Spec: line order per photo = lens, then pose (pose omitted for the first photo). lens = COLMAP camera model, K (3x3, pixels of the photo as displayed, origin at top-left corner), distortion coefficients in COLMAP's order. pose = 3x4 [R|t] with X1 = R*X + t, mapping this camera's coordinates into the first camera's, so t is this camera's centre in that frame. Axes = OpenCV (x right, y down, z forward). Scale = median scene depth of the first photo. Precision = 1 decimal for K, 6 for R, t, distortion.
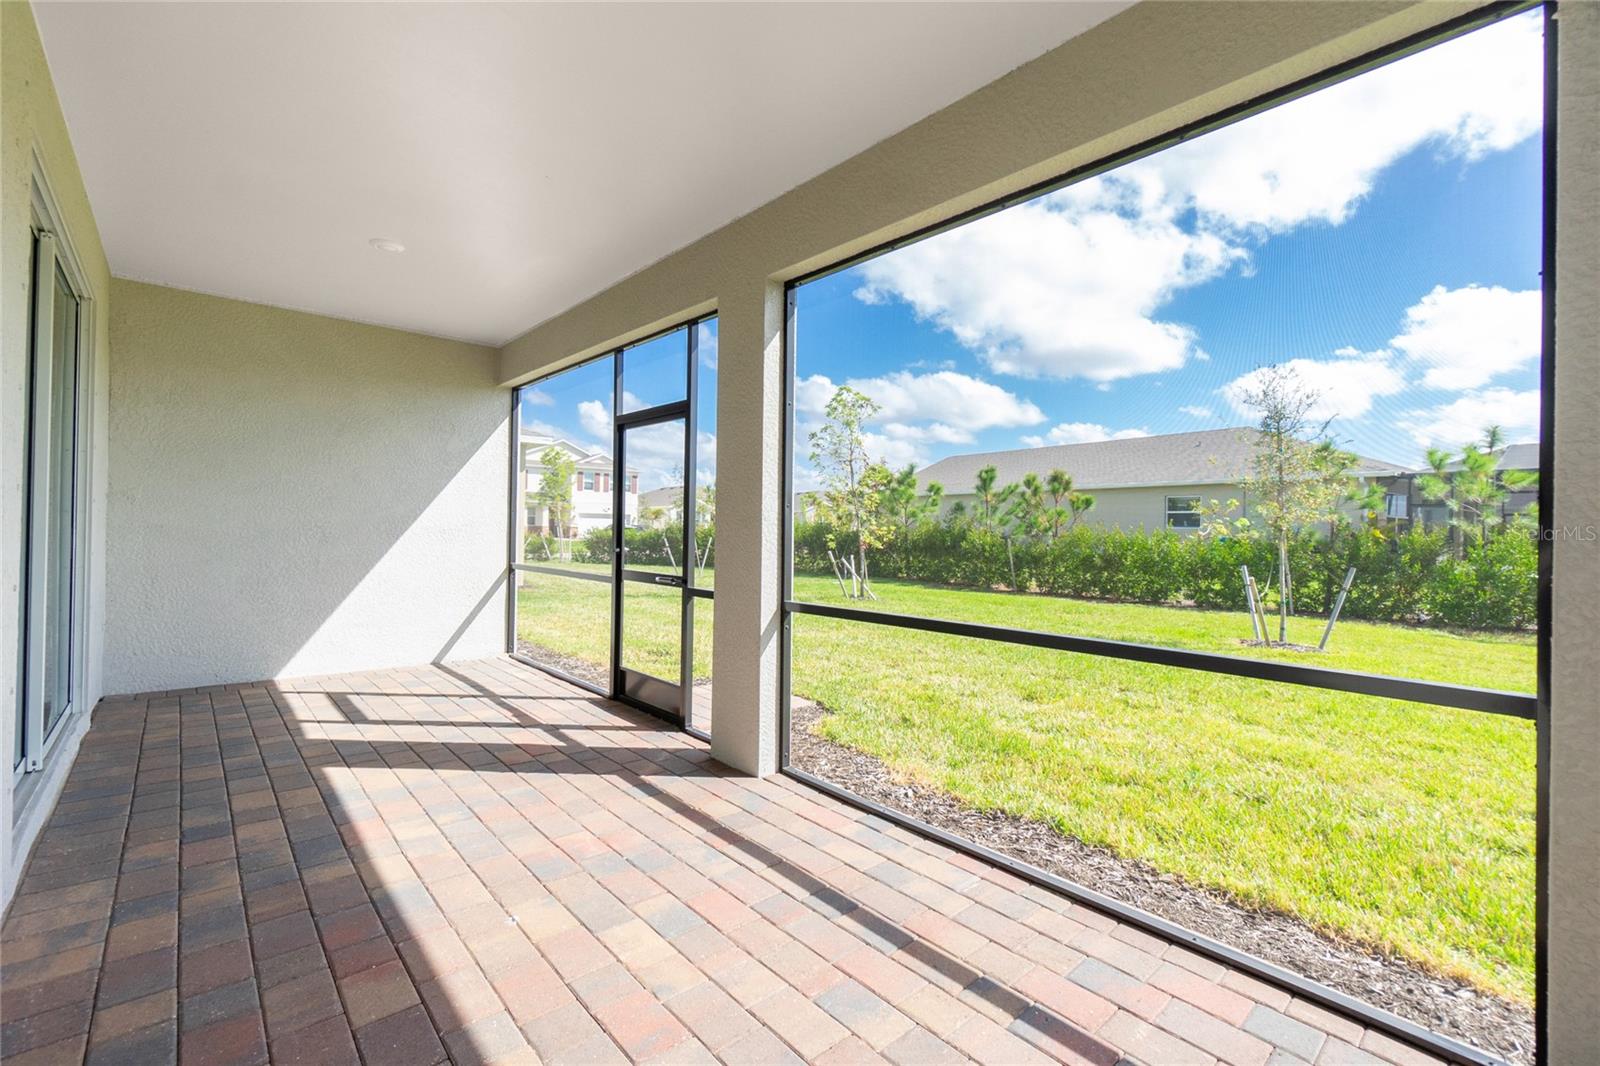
lens RADIAL K [[692.3, 0, 793.6], [0, 692.3, 525.3], [0, 0, 1]] dist [0.002513, 0.000480]
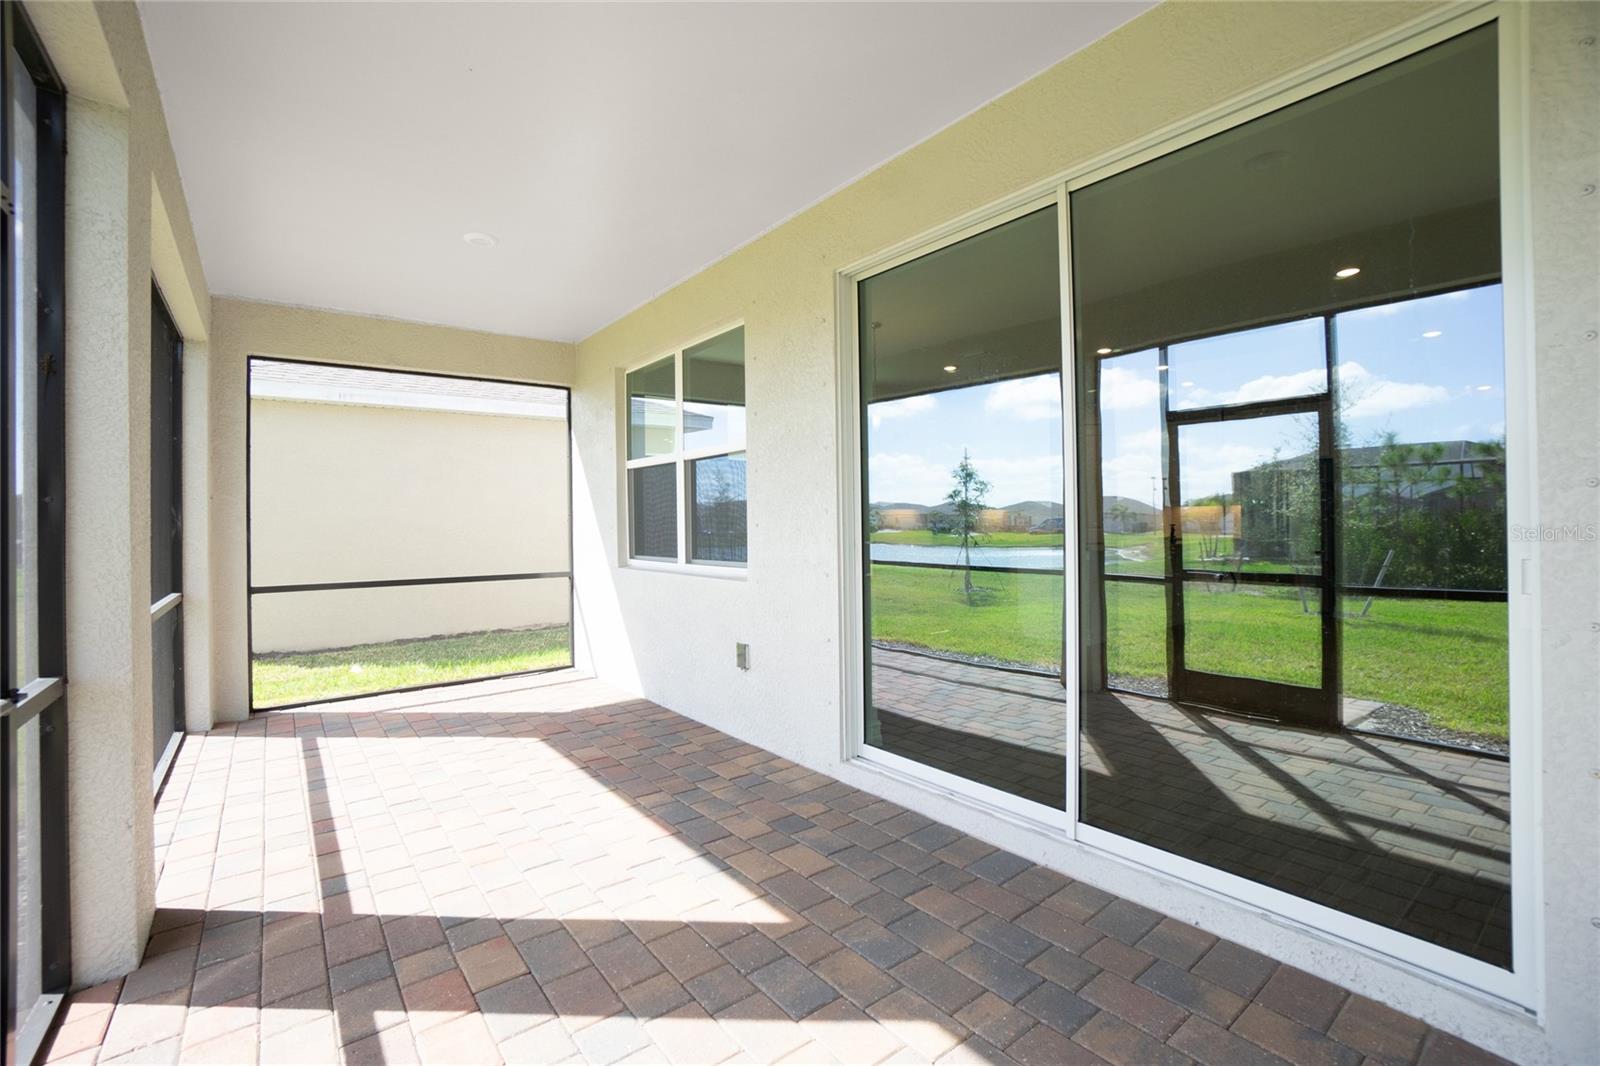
lens RADIAL K [[709.4, 0, 803.2], [0, 709.4, 523.2], [0, 0, 1]] dist [-0.058681, 0.021915]
pose [[-0.997846, -0.003973, 0.065485, -0.724529], [-0.004295, 0.999979, -0.004773, -0.013487], [-0.065464, -0.005043, -0.997842, 1.619093]]
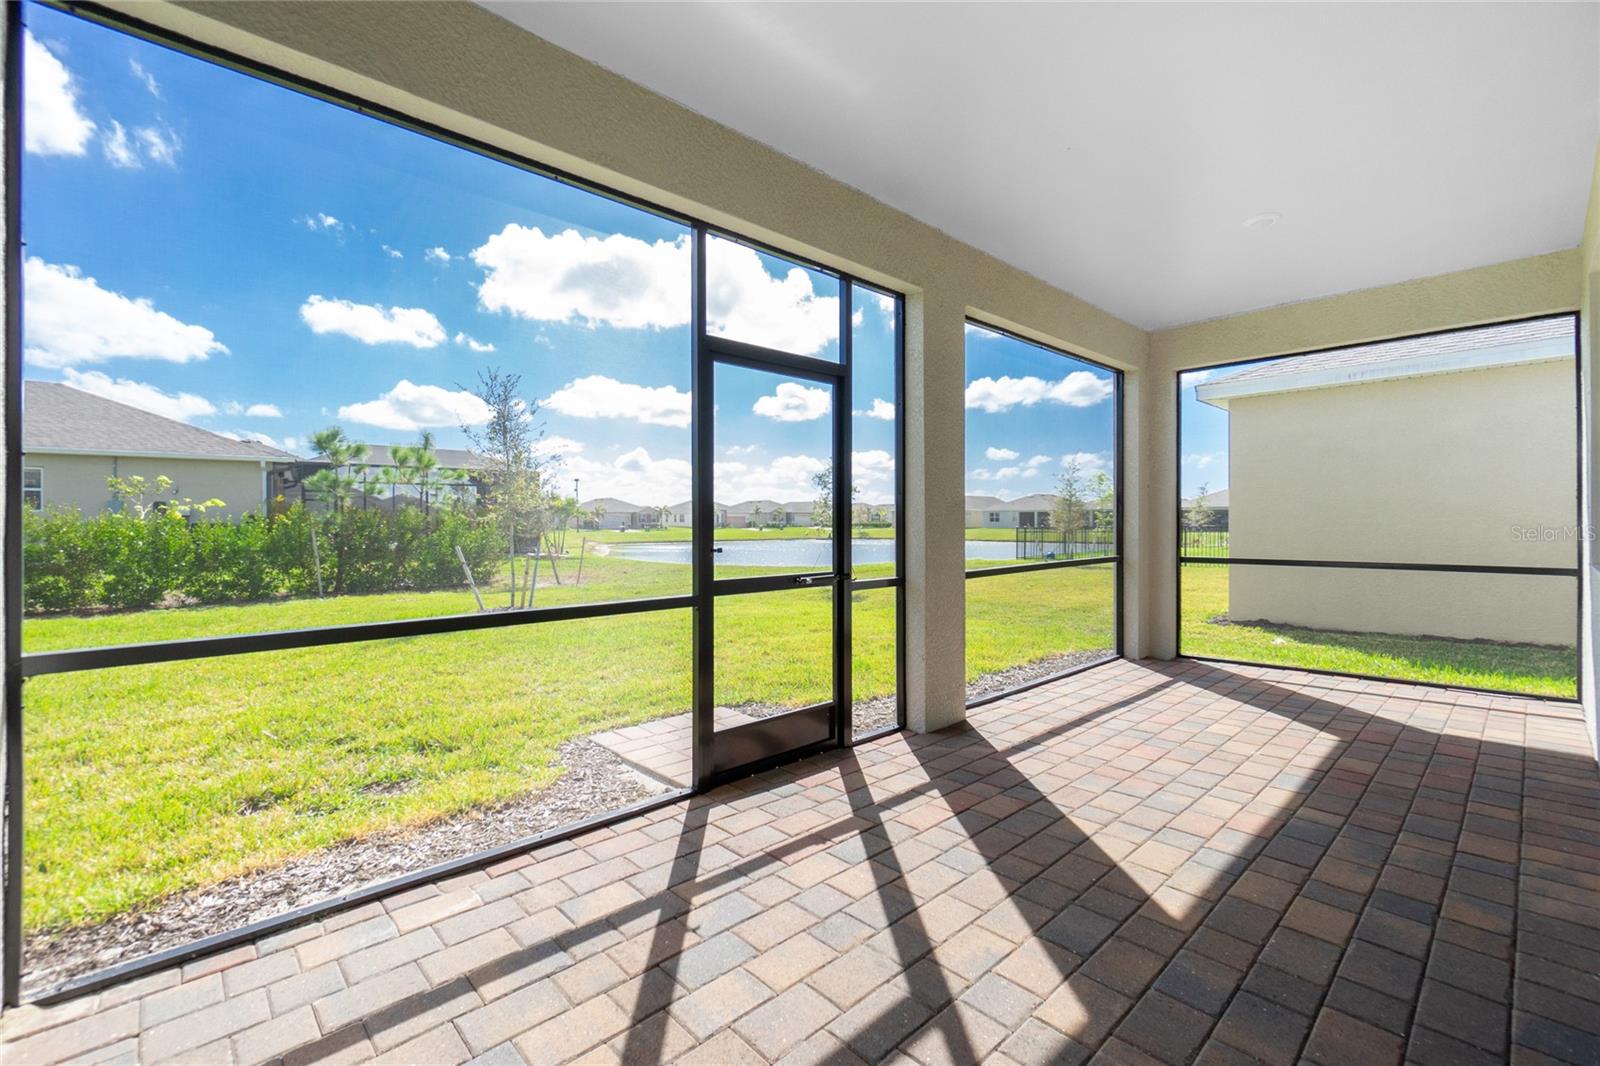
lens RADIAL K [[692.3, 0, 793.6], [0, 692.3, 525.3], [0, 0, 1]] dist [0.002513, 0.000480]
pose [[-0.028463, -0.023819, 0.999311, -1.241427], [-0.002210, 0.999715, 0.023766, -0.003061], [-0.999592, -0.001532, -0.028507, 1.328750]]
